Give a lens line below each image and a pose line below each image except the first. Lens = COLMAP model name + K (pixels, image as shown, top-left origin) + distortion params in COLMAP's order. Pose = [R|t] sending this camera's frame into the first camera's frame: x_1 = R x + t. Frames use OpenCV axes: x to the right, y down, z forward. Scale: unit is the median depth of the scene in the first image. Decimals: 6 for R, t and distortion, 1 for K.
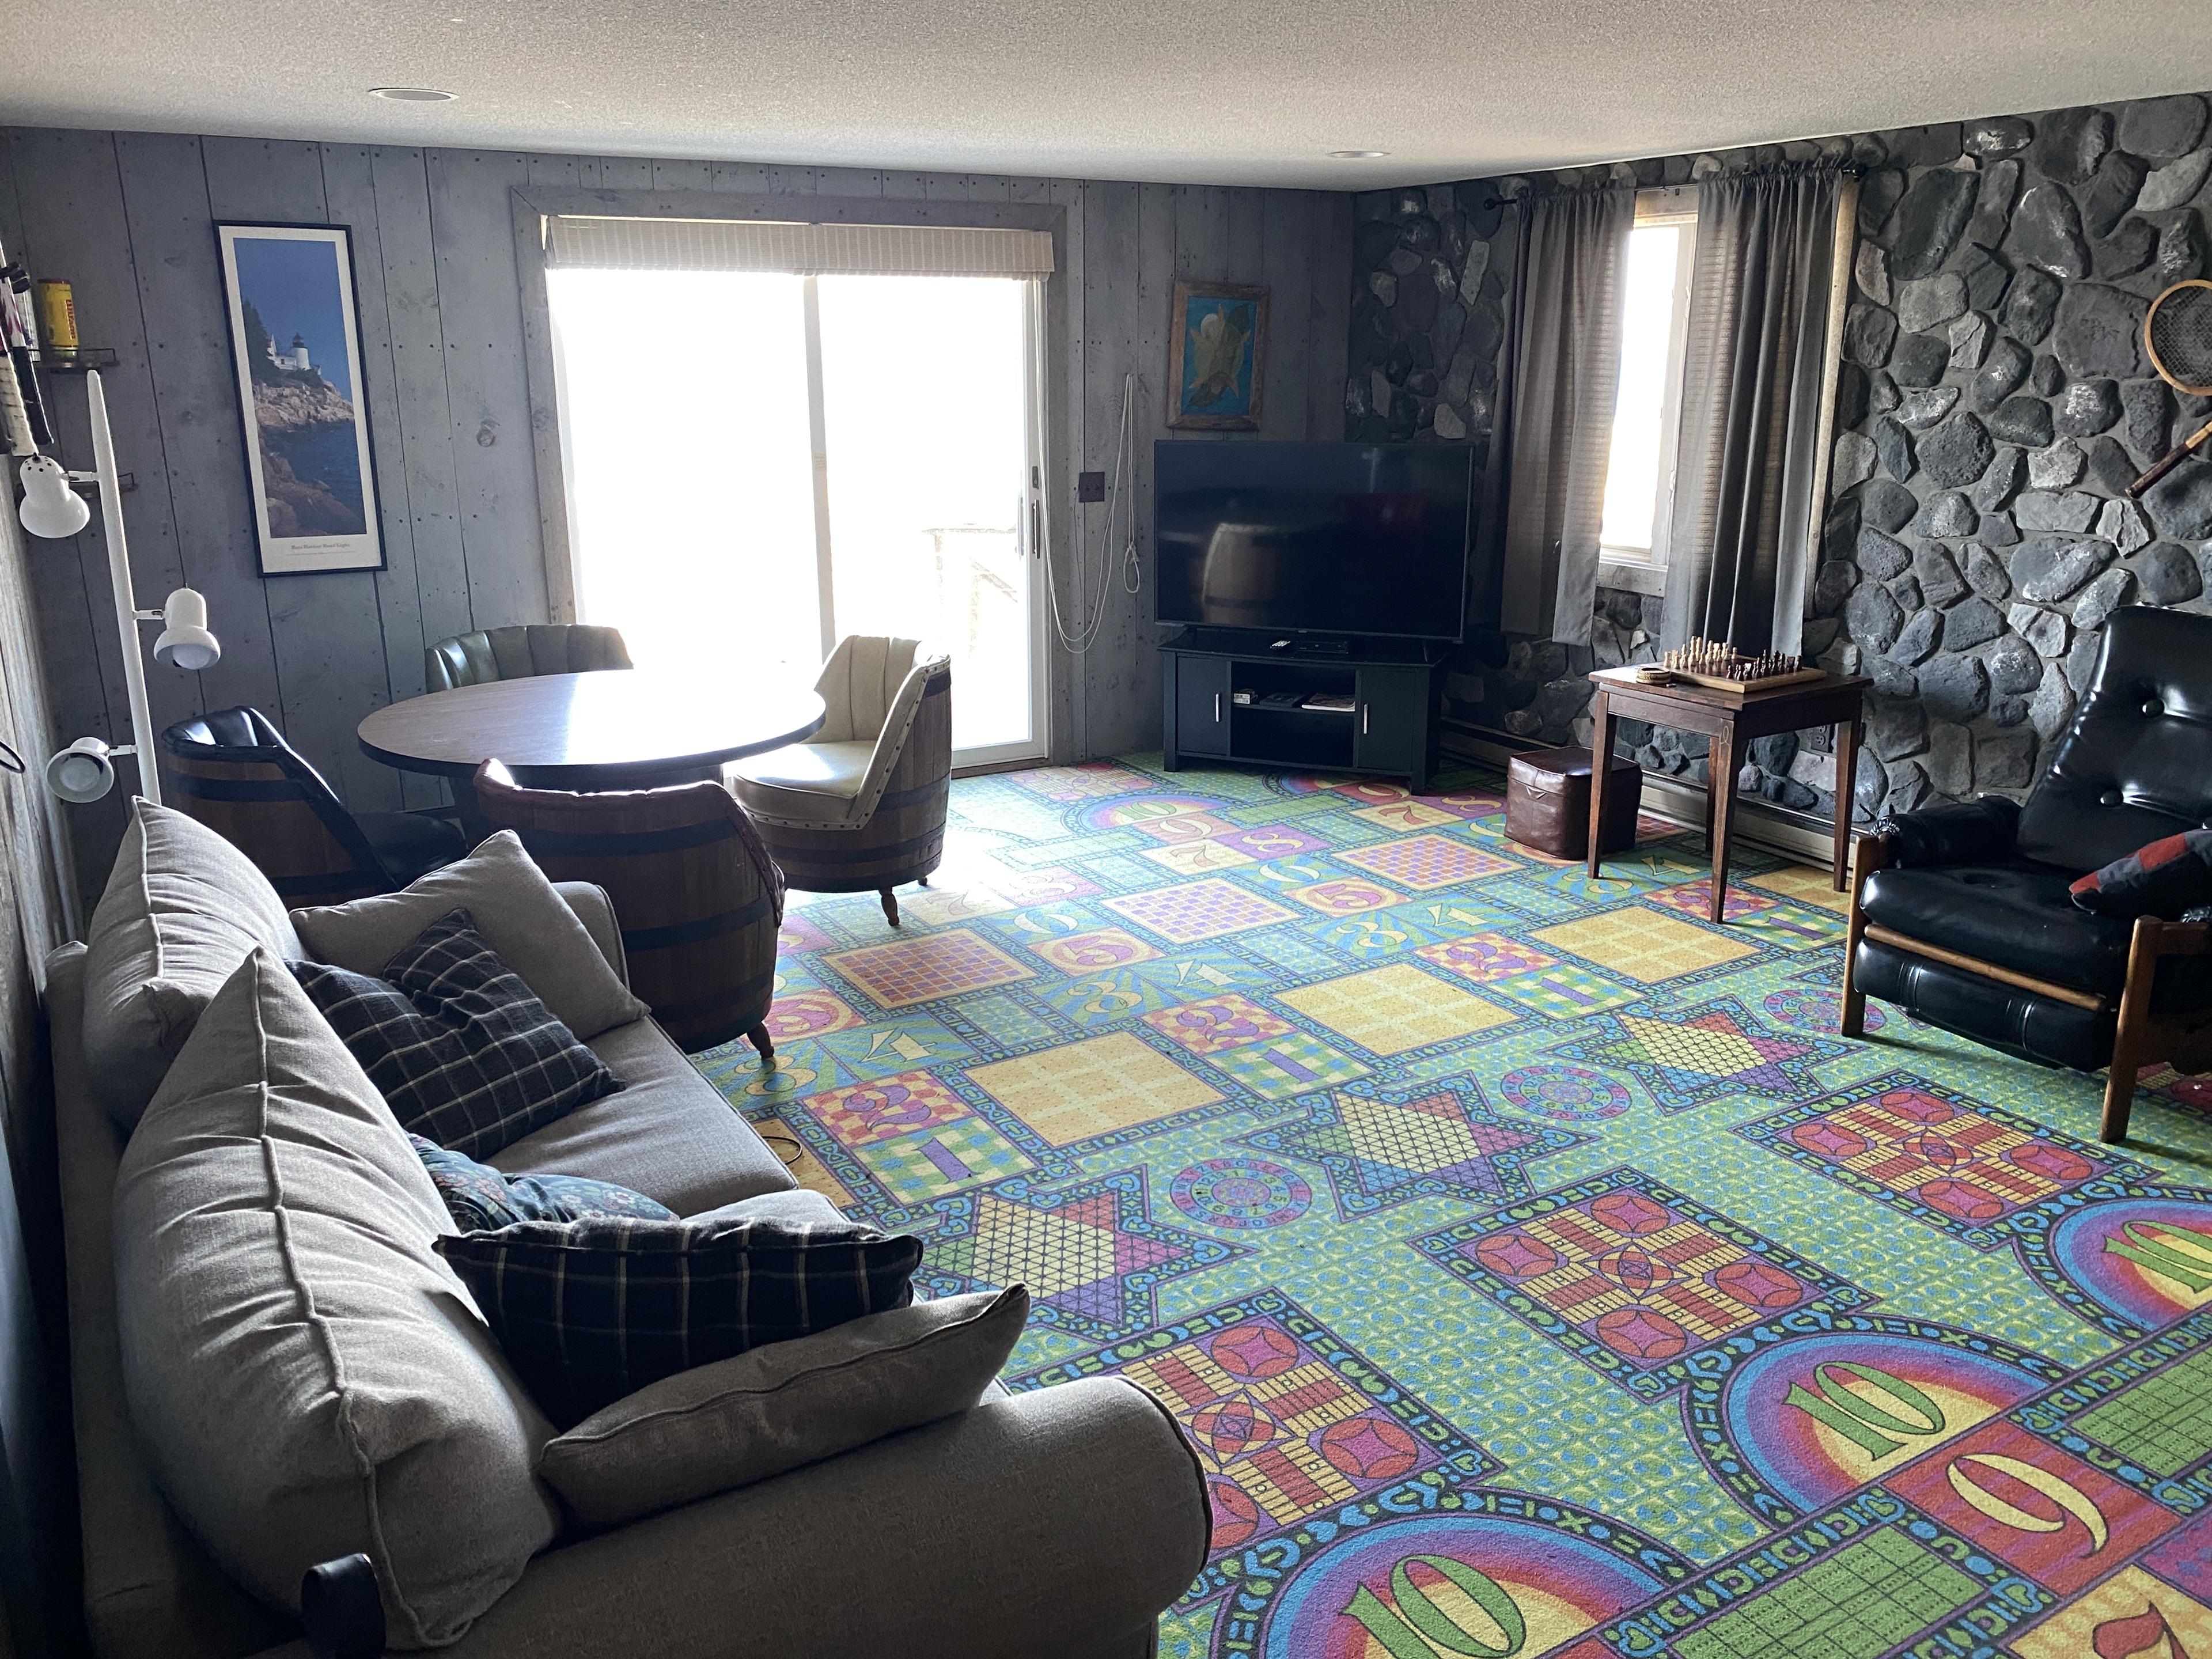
lens RADIAL K [[1671.3, 0, 1110.2], [0, 1671.3, 753.5], [0, 0, 1]] dist [0.198438, -0.455265]
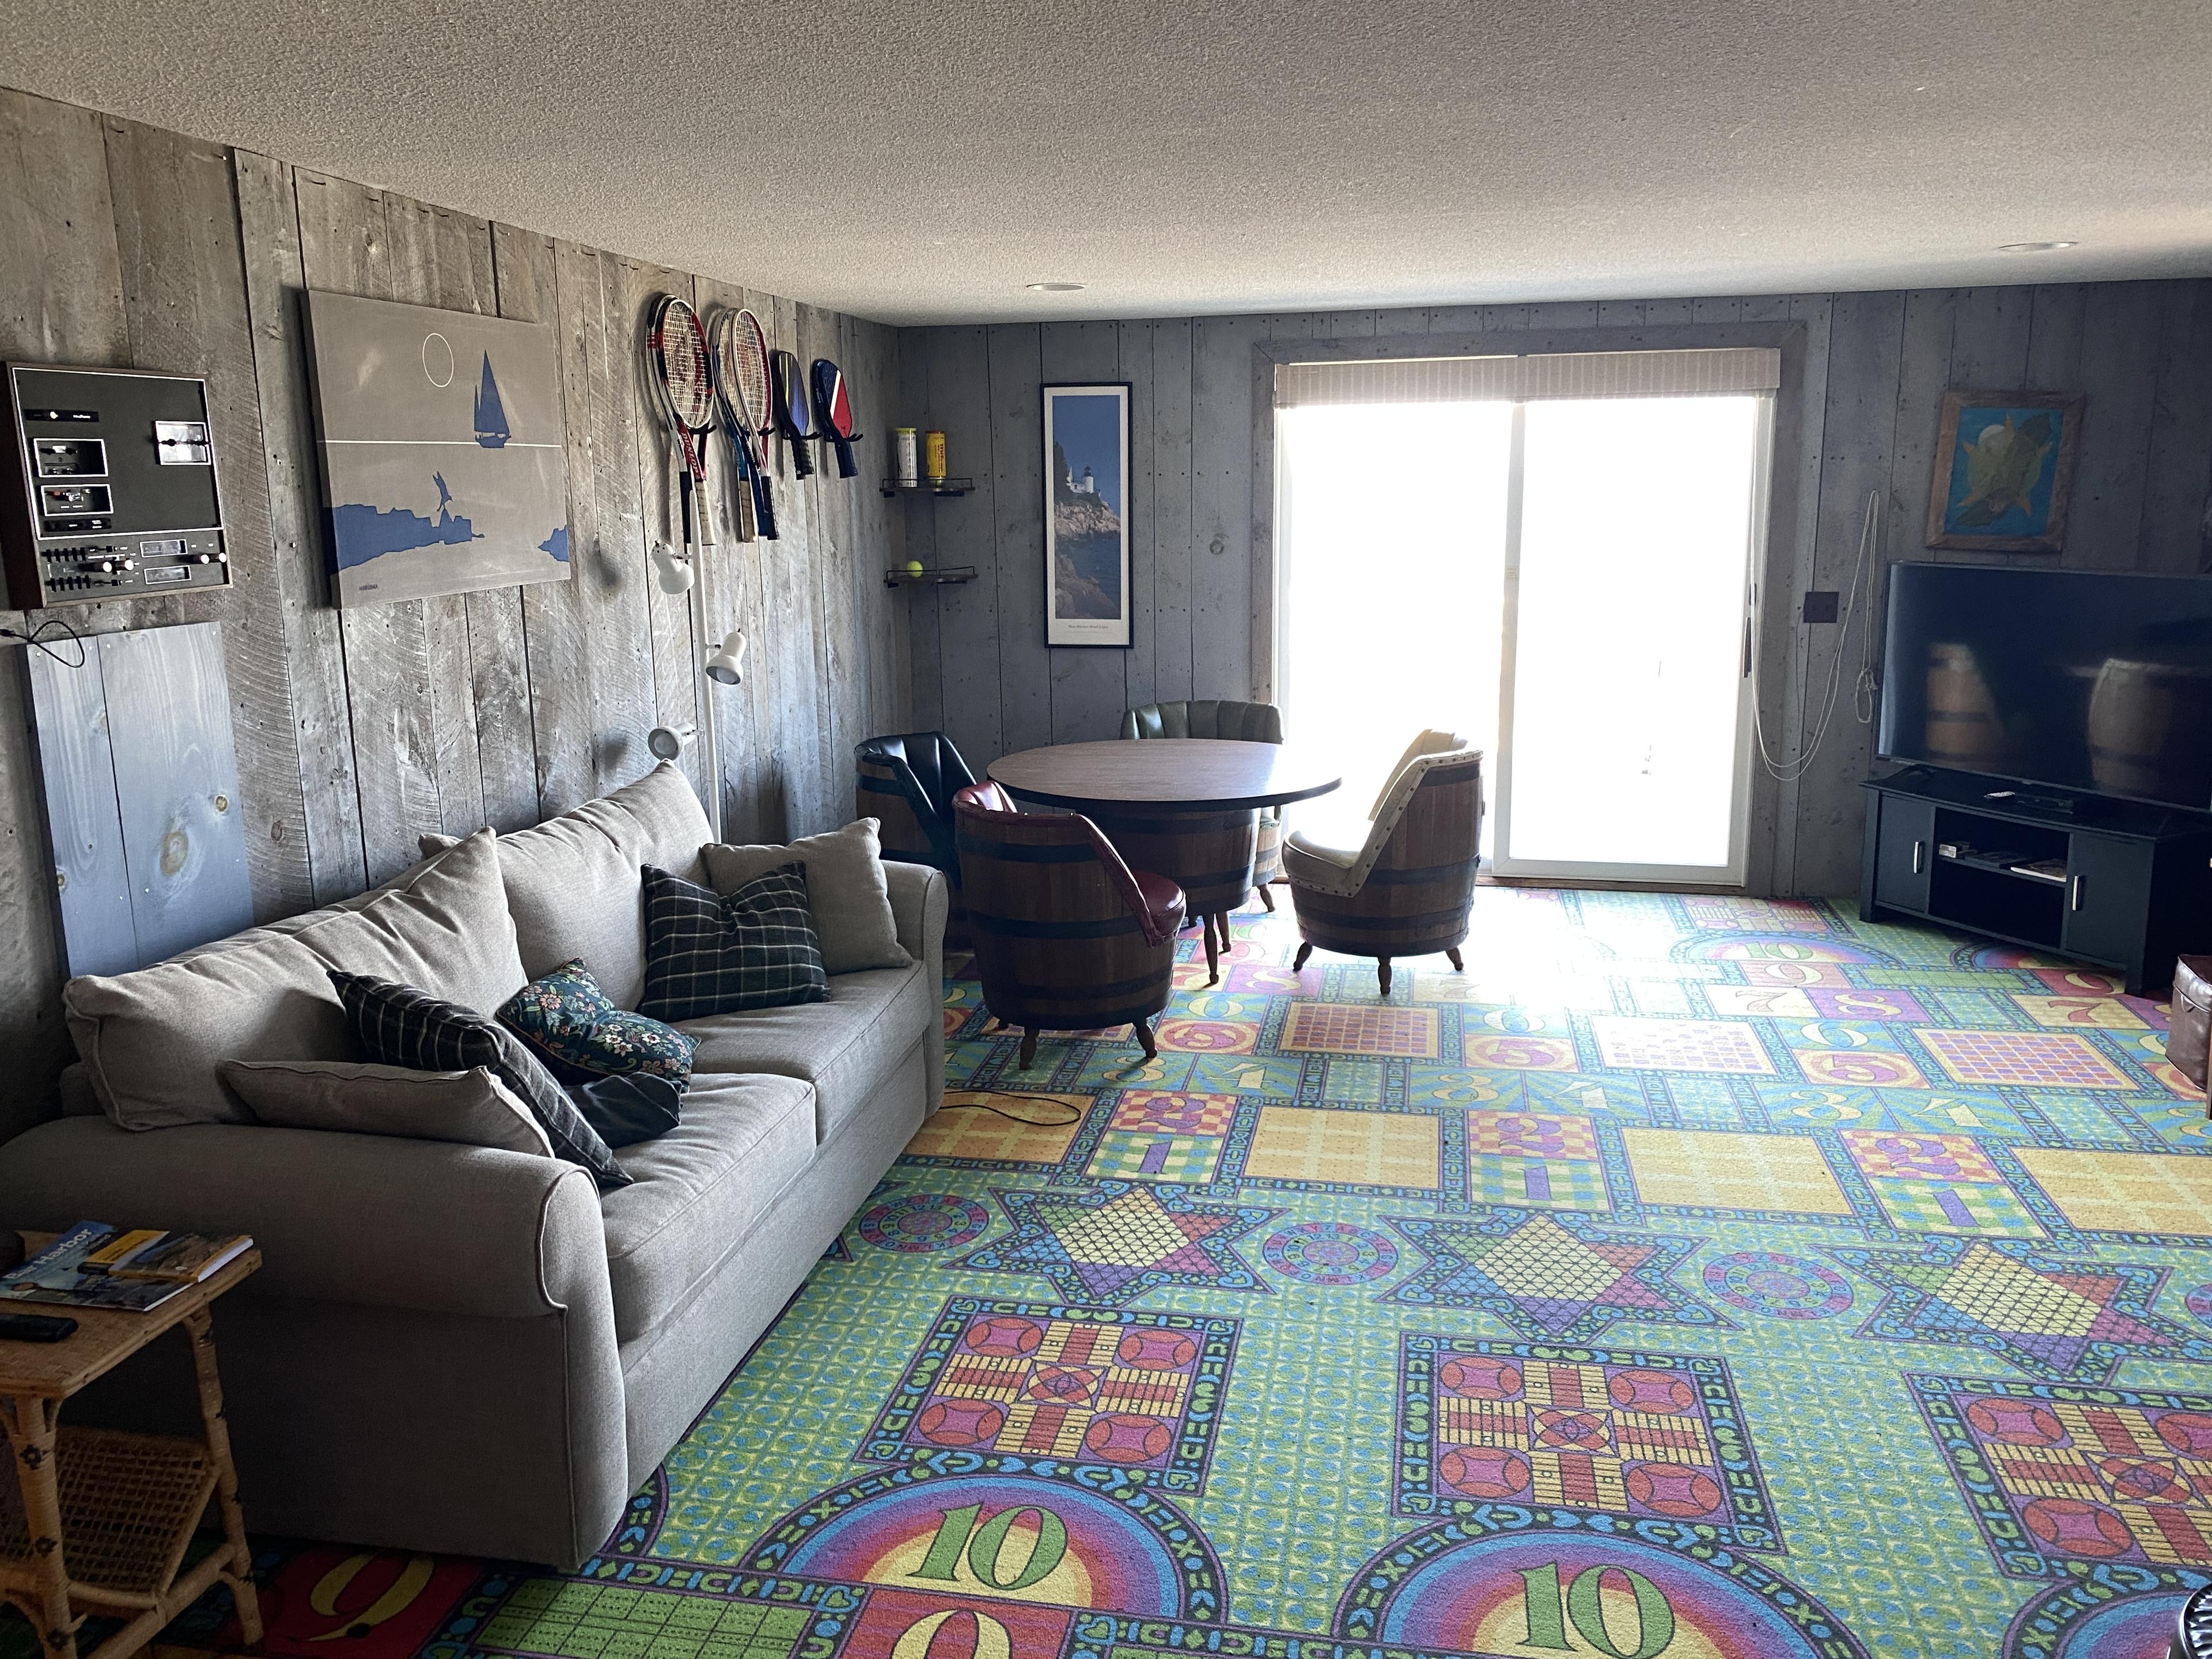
lens RADIAL K [[1644.5, 0, 1106.0], [0, 1644.5, 829.5], [0, 0, 1]] dist [-0.027133, -0.009282]
pose [[0.730017, 0.130374, -0.670879, 0.425416], [-0.145039, 0.988830, 0.034339, -0.012453], [0.667862, 0.072235, 0.740771, 0.083006]]
